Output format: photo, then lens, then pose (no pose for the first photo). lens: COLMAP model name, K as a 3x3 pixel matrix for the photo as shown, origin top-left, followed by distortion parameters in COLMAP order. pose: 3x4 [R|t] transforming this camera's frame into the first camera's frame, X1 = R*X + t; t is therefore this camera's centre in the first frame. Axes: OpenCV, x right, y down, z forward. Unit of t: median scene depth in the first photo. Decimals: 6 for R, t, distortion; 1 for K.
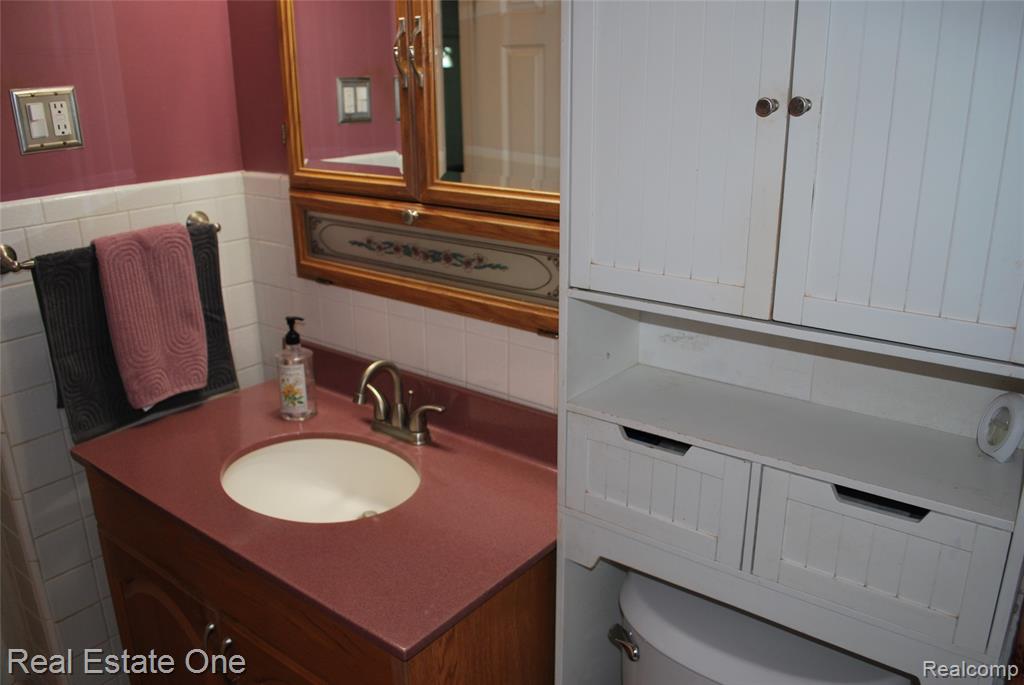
lens RADIAL K [[812.1, 0, 513.0], [0, 812.1, 340.9], [0, 0, 1]] dist [-0.076888, 0.004808]
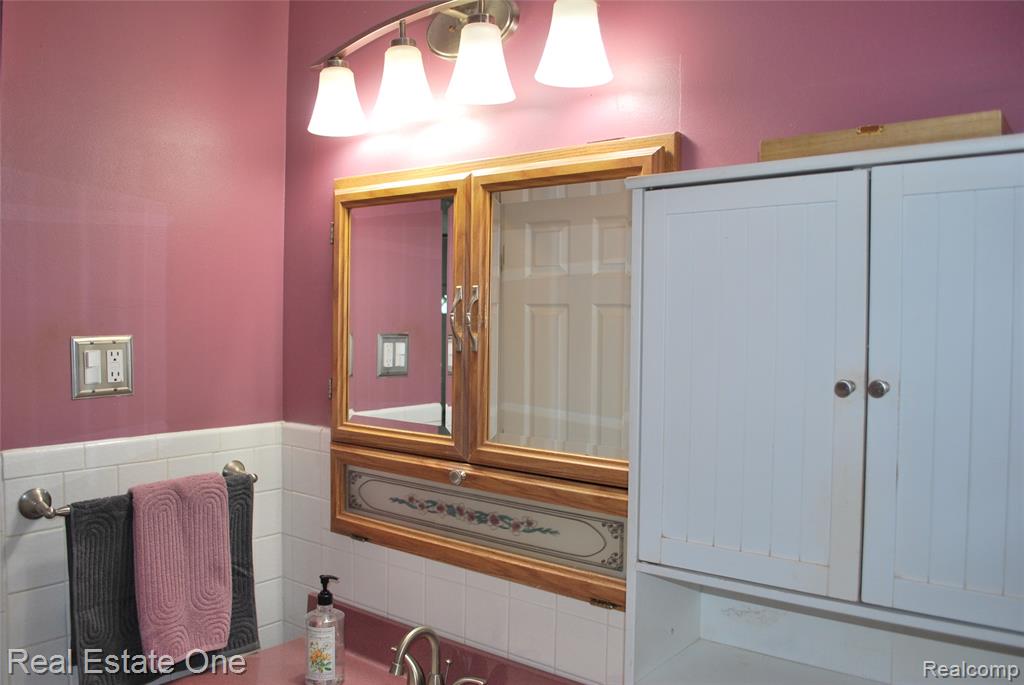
lens RADIAL K [[812.1, 0, 512.1], [0, 812.1, 342.6], [0, 0, 1]] dist [-0.076888, 0.004808]
pose [[0.999757, 0.021974, 0.001945, -0.065093], [-0.020477, 0.957166, -0.288815, -0.024844], [-0.008208, 0.288705, 0.957383, 0.002108]]
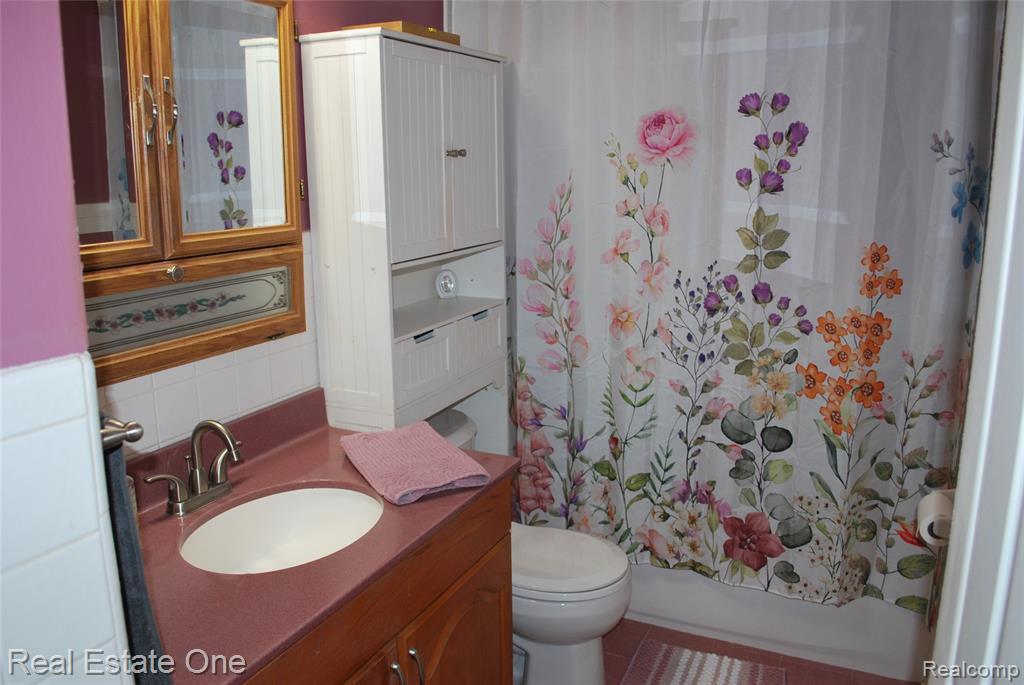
lens RADIAL K [[812.1, 0, 511.5], [0, 812.1, 336.7], [0, 0, 1]] dist [-0.076888, 0.004808]
pose [[-0.200919, -0.200067, 0.958960, -1.140954], [0.314537, 0.913914, 0.256570, -0.200245], [-0.927738, 0.353178, -0.120695, 0.749459]]
